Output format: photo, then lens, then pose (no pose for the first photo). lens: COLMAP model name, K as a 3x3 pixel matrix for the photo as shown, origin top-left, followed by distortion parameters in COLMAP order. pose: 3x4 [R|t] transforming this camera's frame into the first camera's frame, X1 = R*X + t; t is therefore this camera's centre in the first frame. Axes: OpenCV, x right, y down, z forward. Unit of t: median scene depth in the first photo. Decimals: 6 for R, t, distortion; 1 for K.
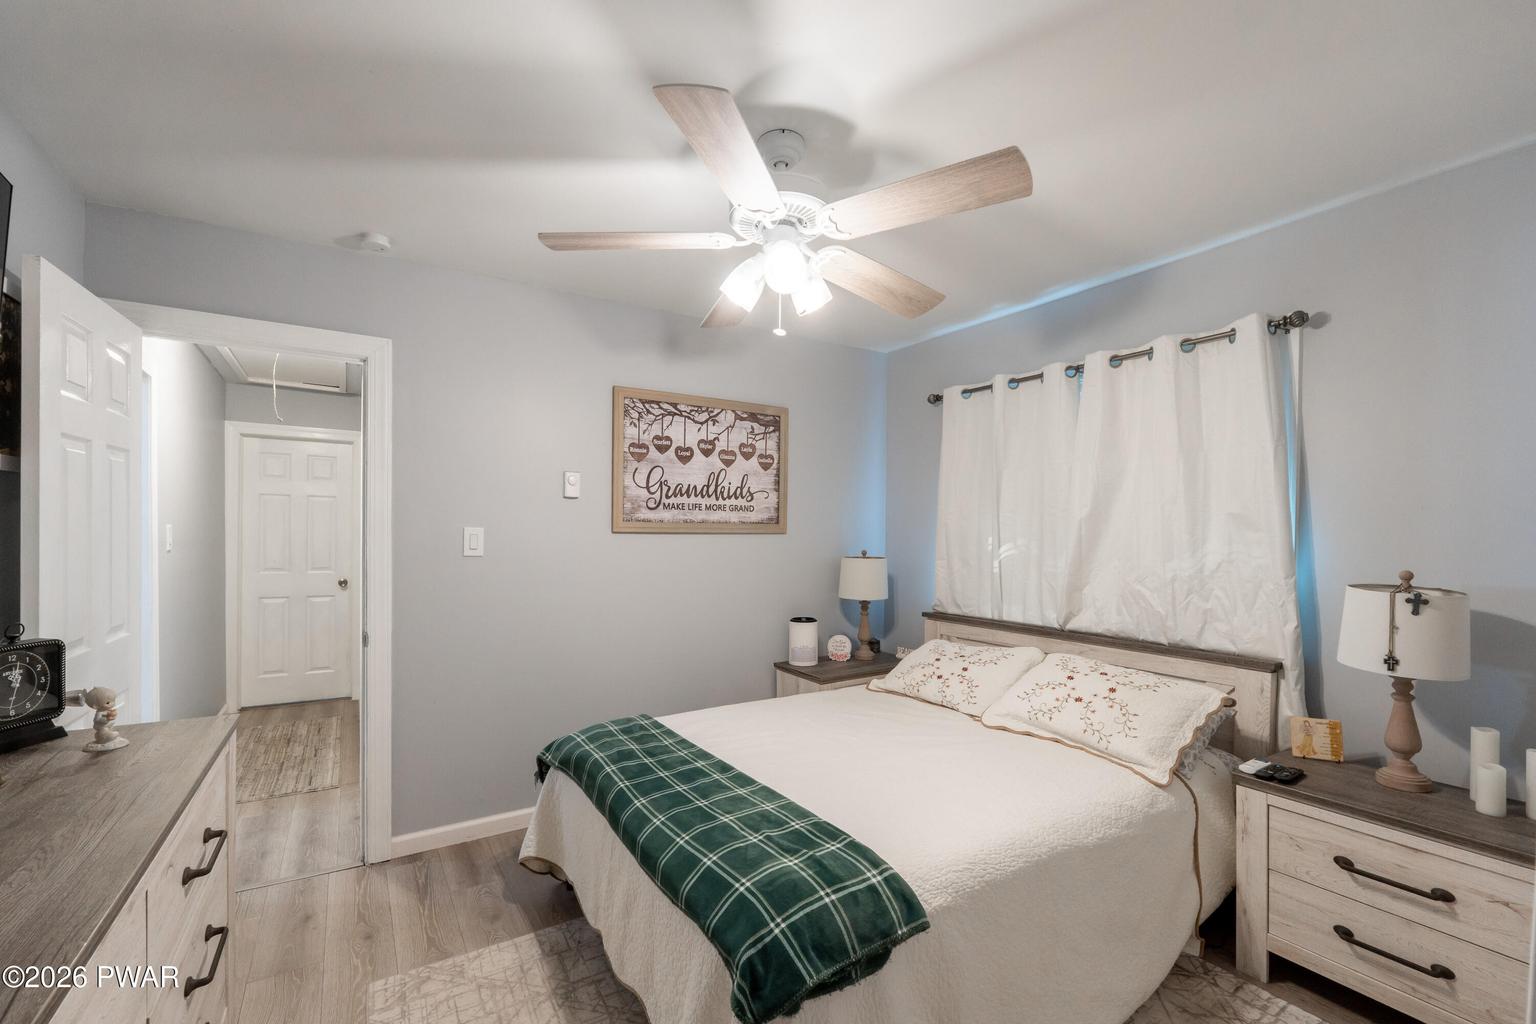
lens RADIAL K [[650.9, 0, 769.6], [0, 650.9, 523.1], [0, 0, 1]] dist [-0.002320, -0.000204]
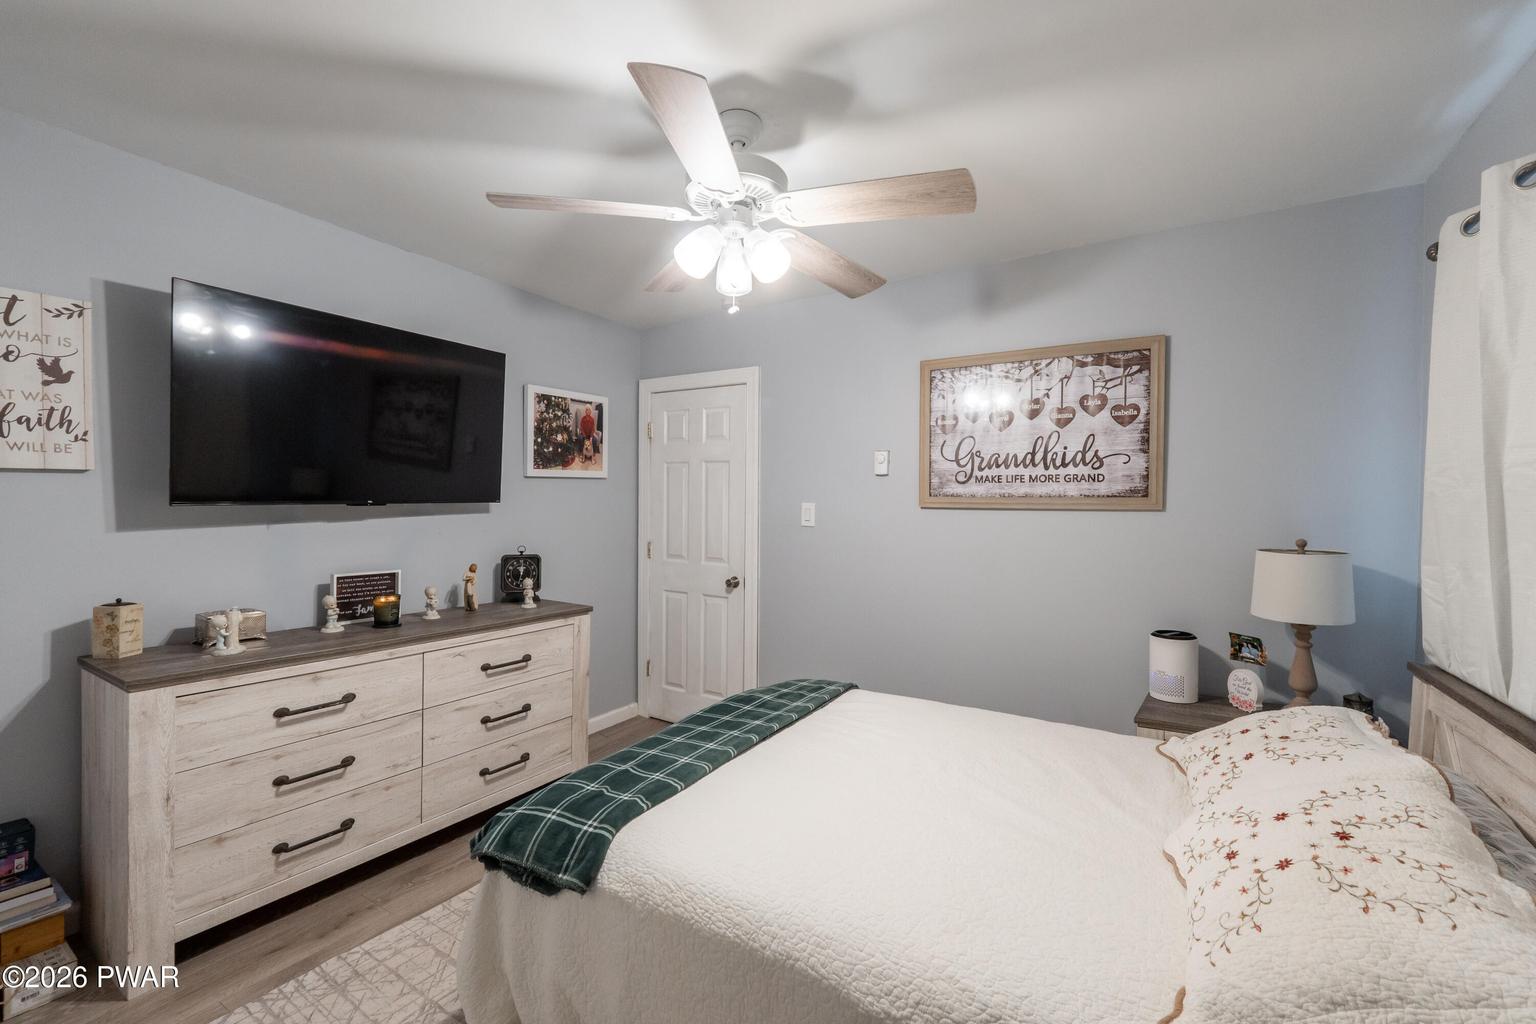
lens RADIAL K [[655.5, 0, 778.0], [0, 655.5, 494.6], [0, 0, 1]] dist [-0.005529, -0.000477]
pose [[0.436479, -0.015598, -0.899579, 0.516463], [0.006144, 0.999878, -0.014356, 0.006442], [0.899693, 0.000739, 0.436522, 0.328149]]
